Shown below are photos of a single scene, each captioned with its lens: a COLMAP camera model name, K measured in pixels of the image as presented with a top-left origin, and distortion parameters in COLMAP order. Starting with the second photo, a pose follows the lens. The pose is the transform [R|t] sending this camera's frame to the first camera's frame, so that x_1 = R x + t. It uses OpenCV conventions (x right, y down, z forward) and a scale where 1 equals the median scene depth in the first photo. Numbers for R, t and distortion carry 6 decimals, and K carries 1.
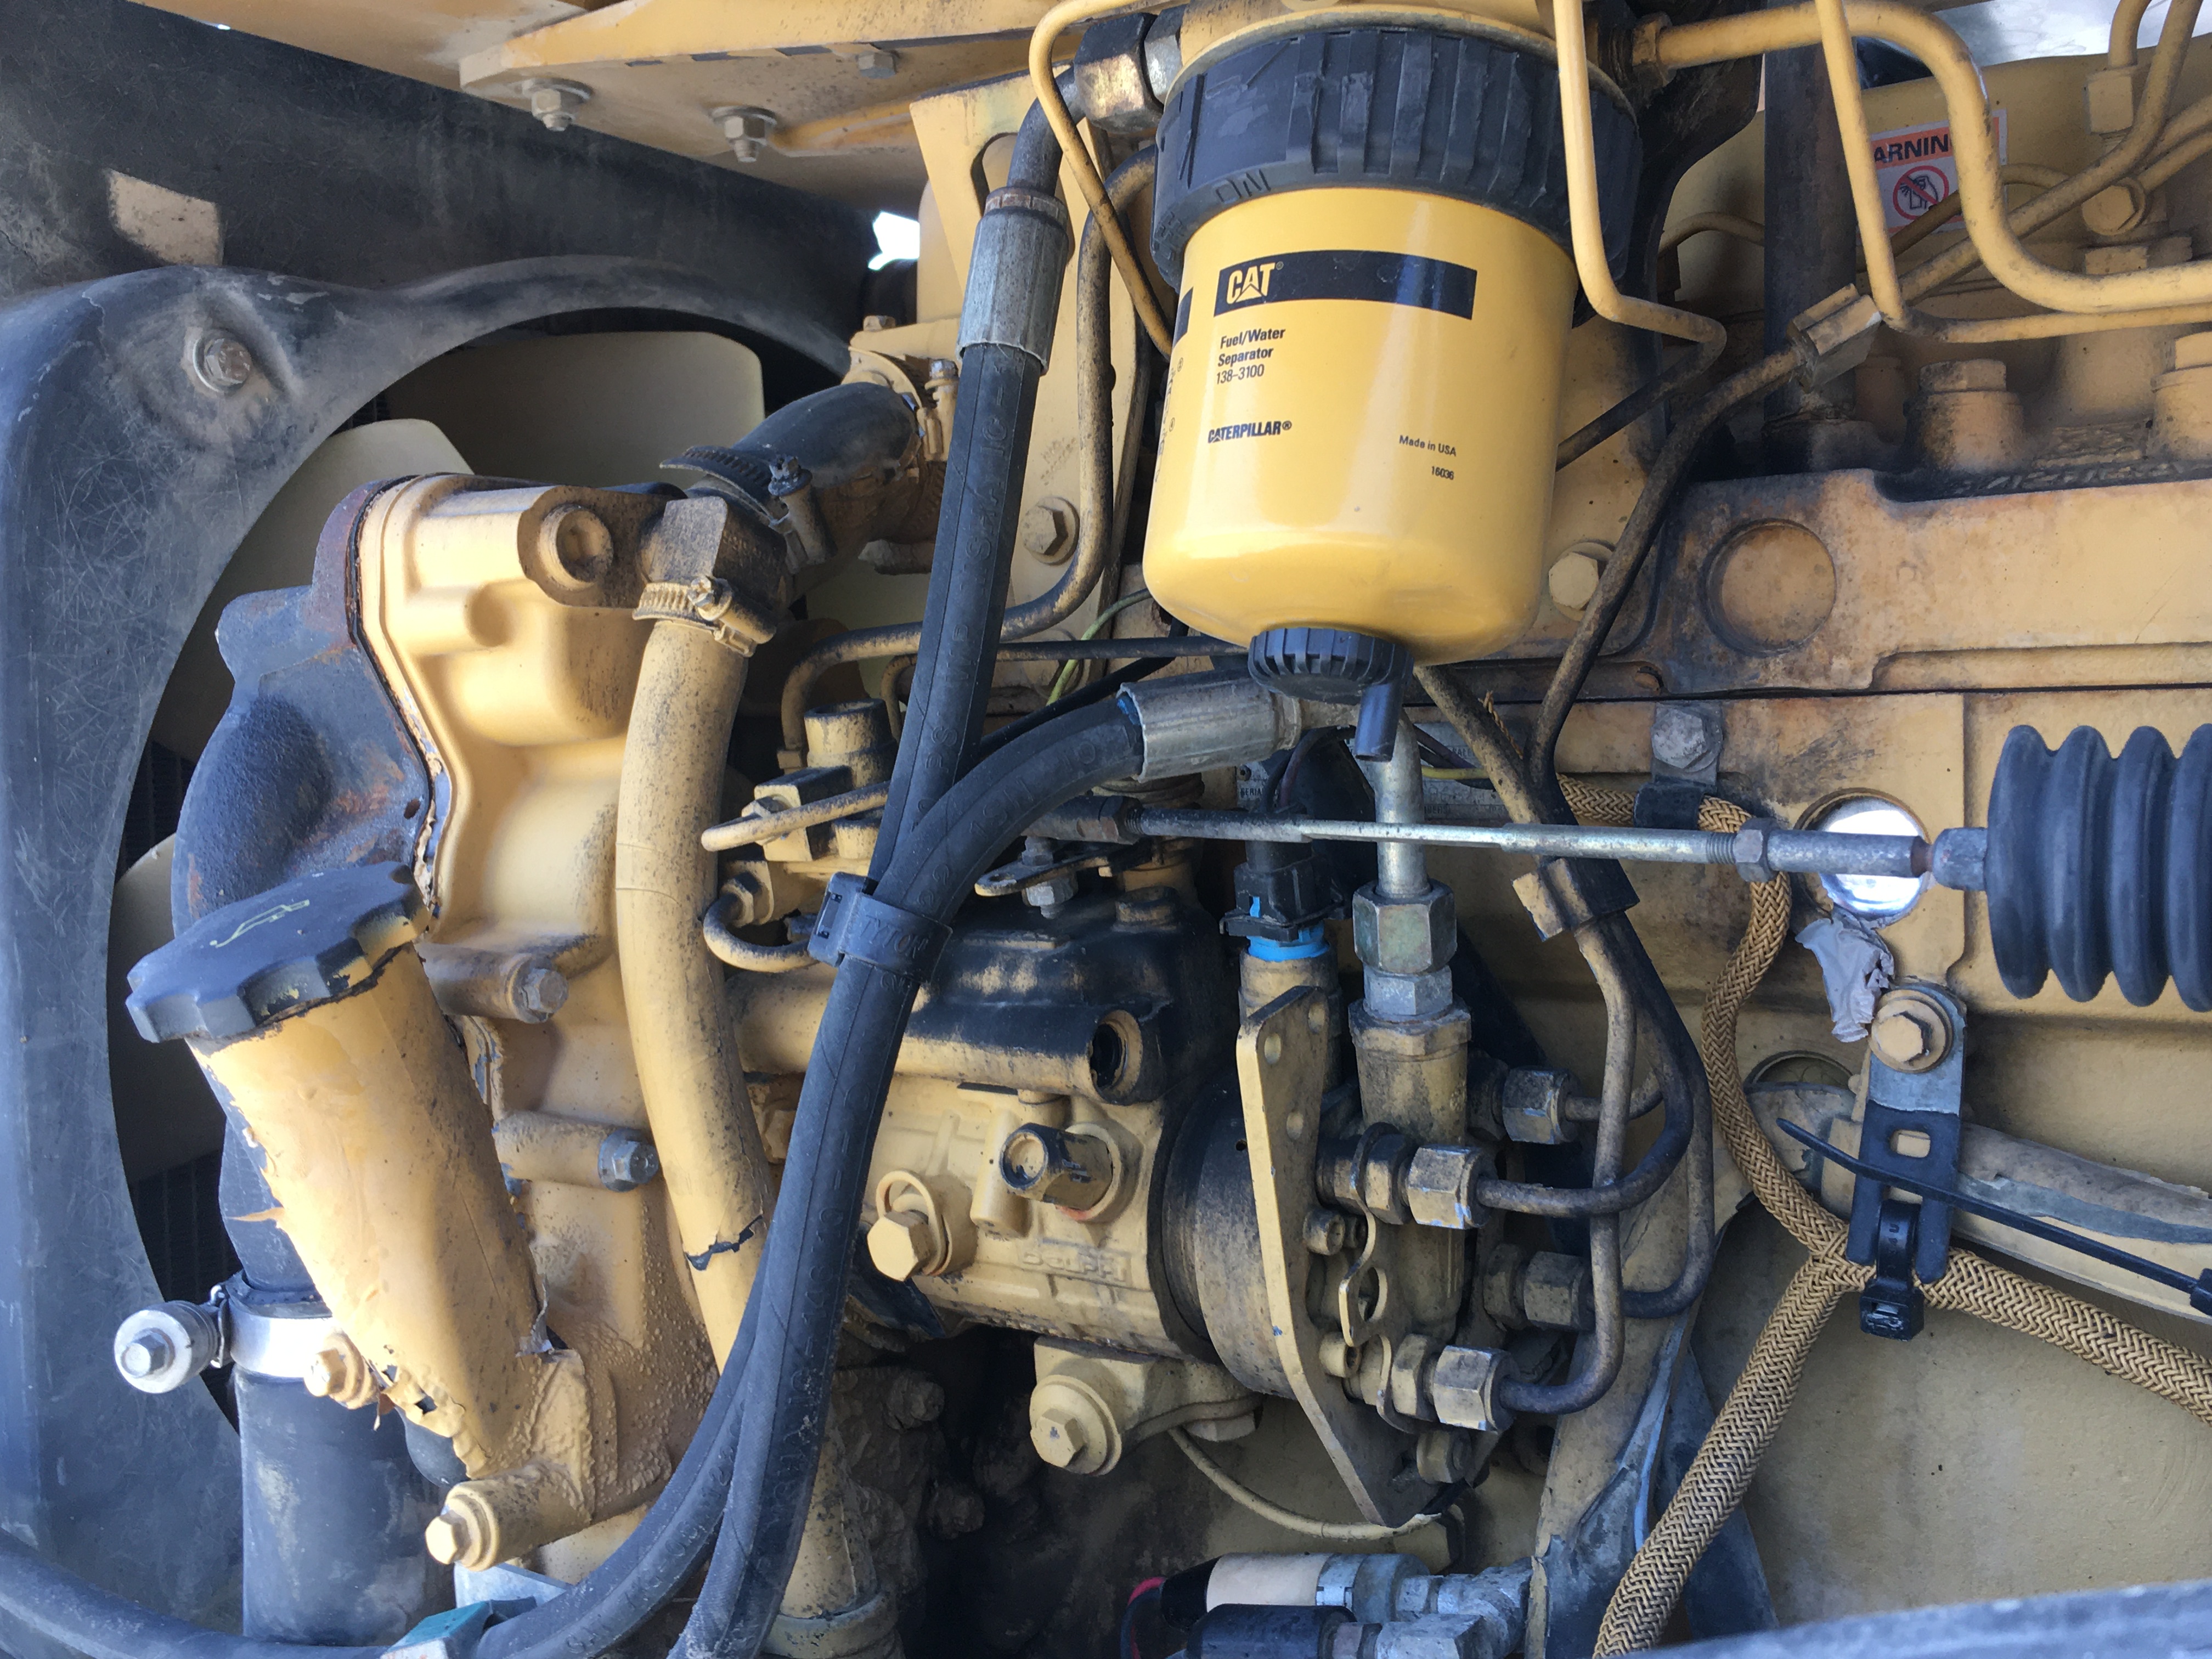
lens RADIAL K [[2081.0, 0, 1103.9], [0, 2081.0, 834.0], [0, 0, 1]] dist [0.042366, 0.000000]
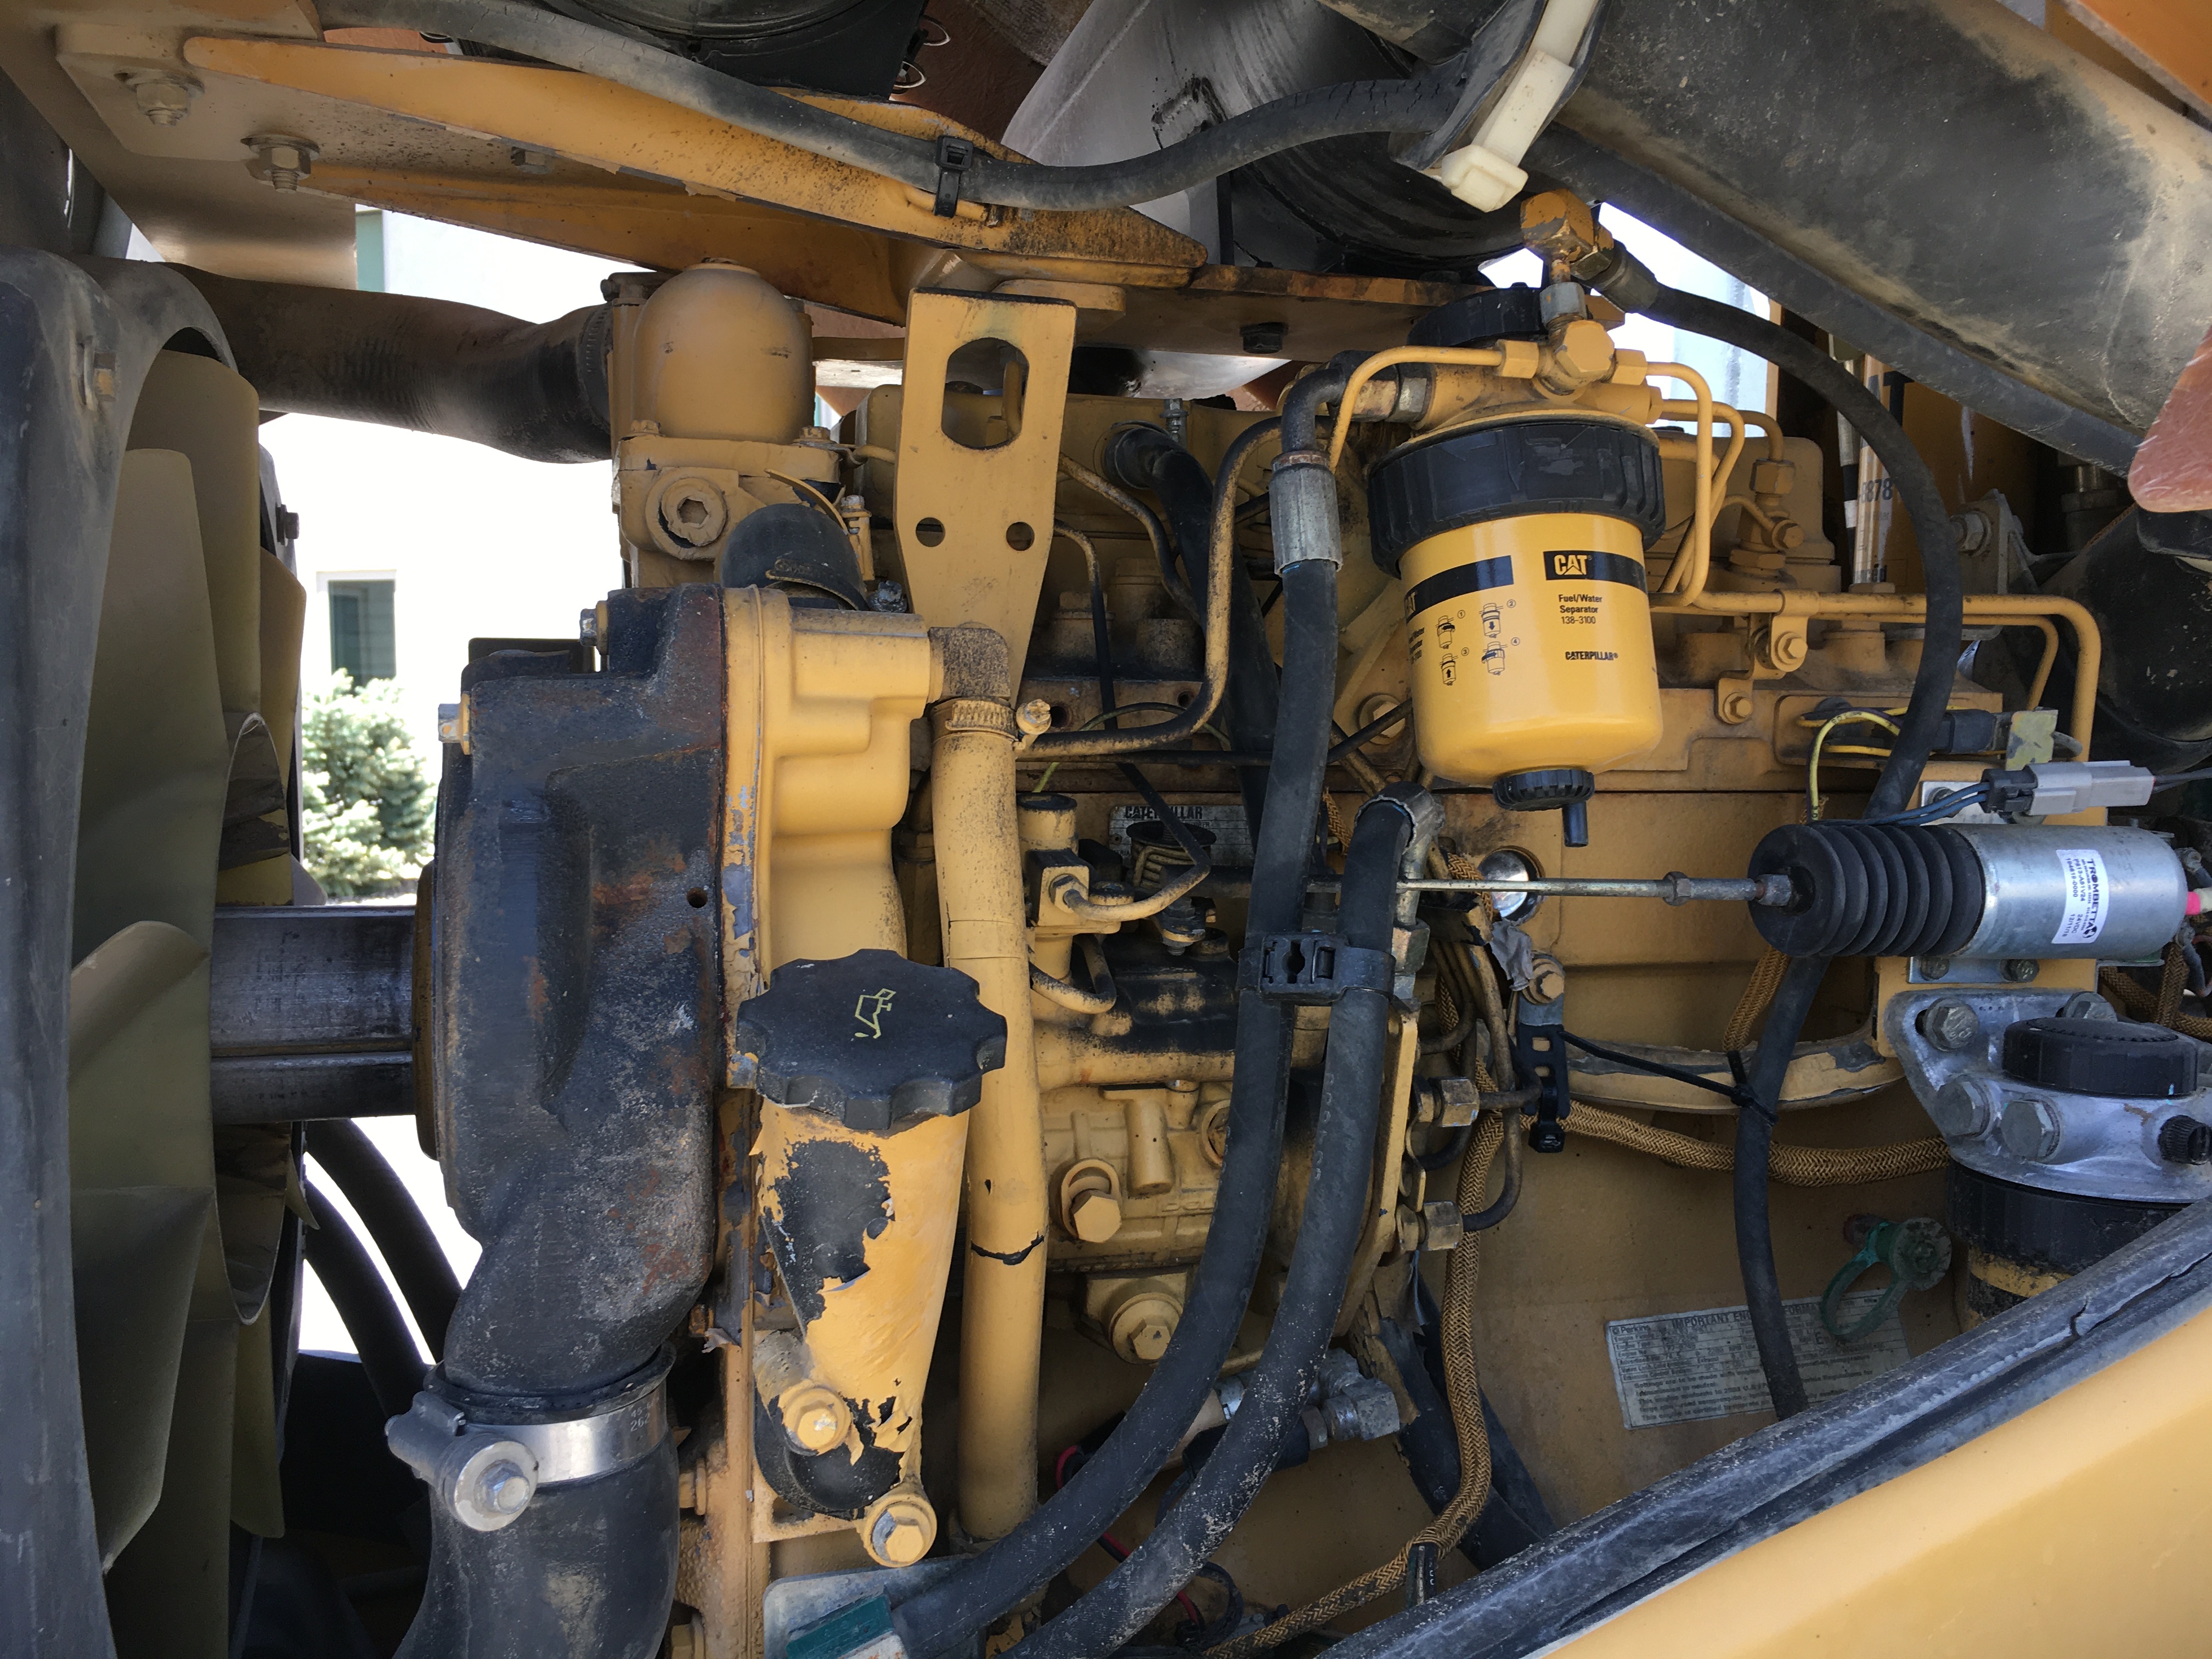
lens RADIAL K [[1887.5, 0, 1103.0], [0, 1887.5, 822.9], [0, 0, 1]] dist [0.054259, -0.057297]
pose [[0.614673, -0.020814, 0.788508, -1.133913], [0.016765, 0.999771, 0.013321, -0.070196], [-0.788604, 0.005031, 0.614881, 0.305054]]
